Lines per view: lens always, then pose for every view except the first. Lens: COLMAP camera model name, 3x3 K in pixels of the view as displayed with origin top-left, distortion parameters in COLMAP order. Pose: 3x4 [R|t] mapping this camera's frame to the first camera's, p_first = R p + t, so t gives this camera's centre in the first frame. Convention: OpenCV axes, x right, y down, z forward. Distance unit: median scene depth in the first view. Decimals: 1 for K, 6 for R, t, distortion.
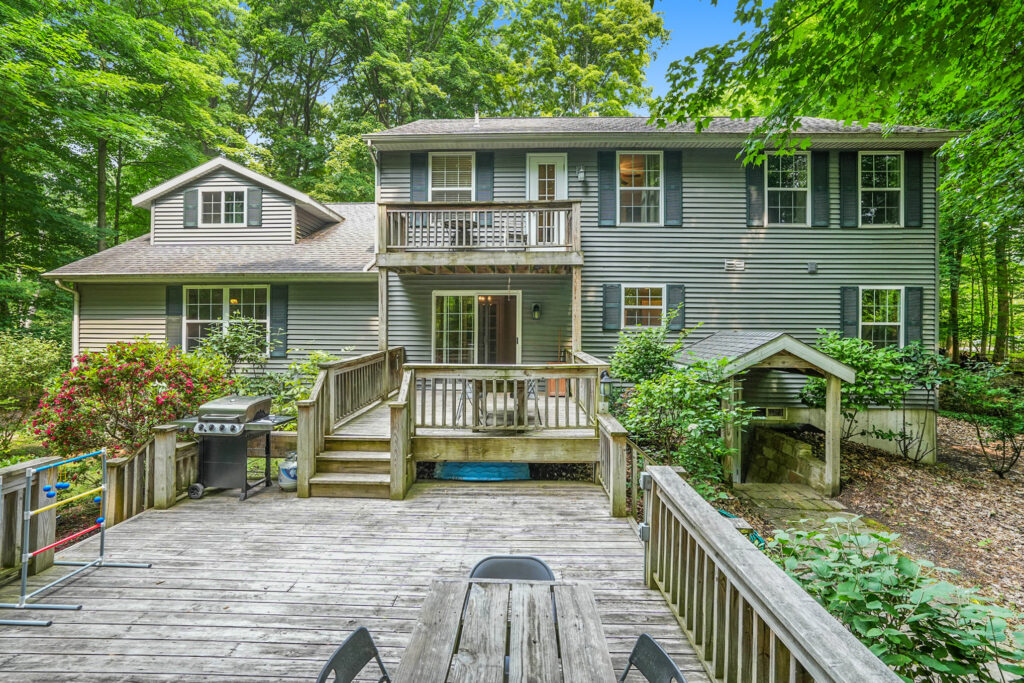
lens RADIAL K [[468.7, 0, 508.5], [0, 468.7, 334.5], [0, 0, 1]] dist [-0.005710, -0.000011]
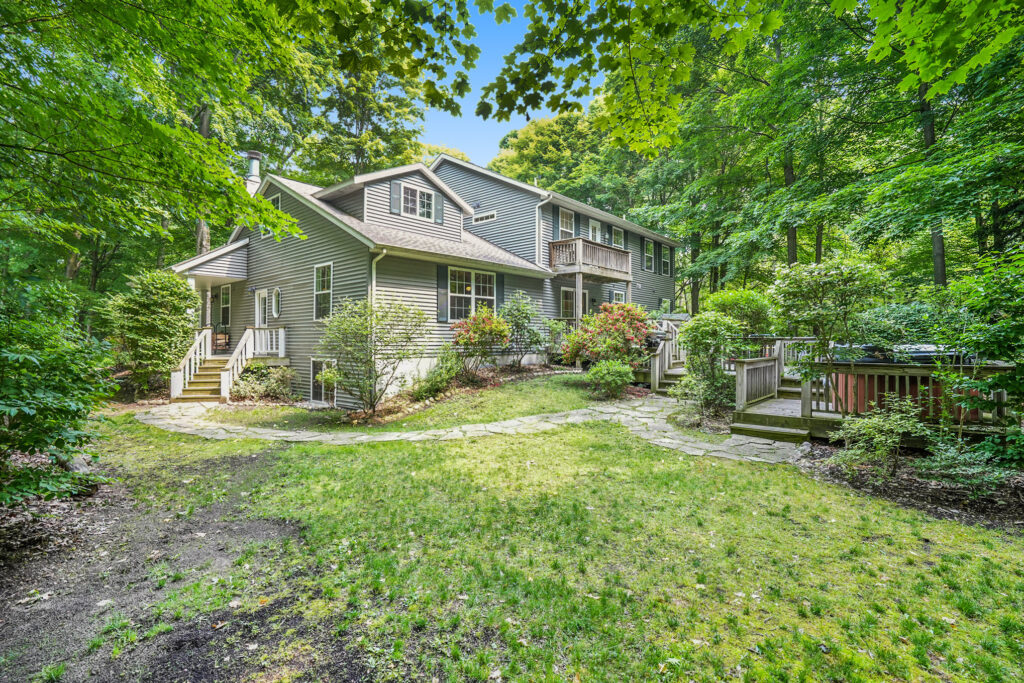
lens RADIAL K [[468.7, 0, 513.4], [0, 468.7, 336.8], [0, 0, 1]] dist [-0.005710, -0.000011]
pose [[0.637632, 0.000491, 0.770341, -1.586101], [0.006592, 0.999960, -0.006093, 0.100630], [-0.770313, 0.008963, 0.637603, 0.028578]]
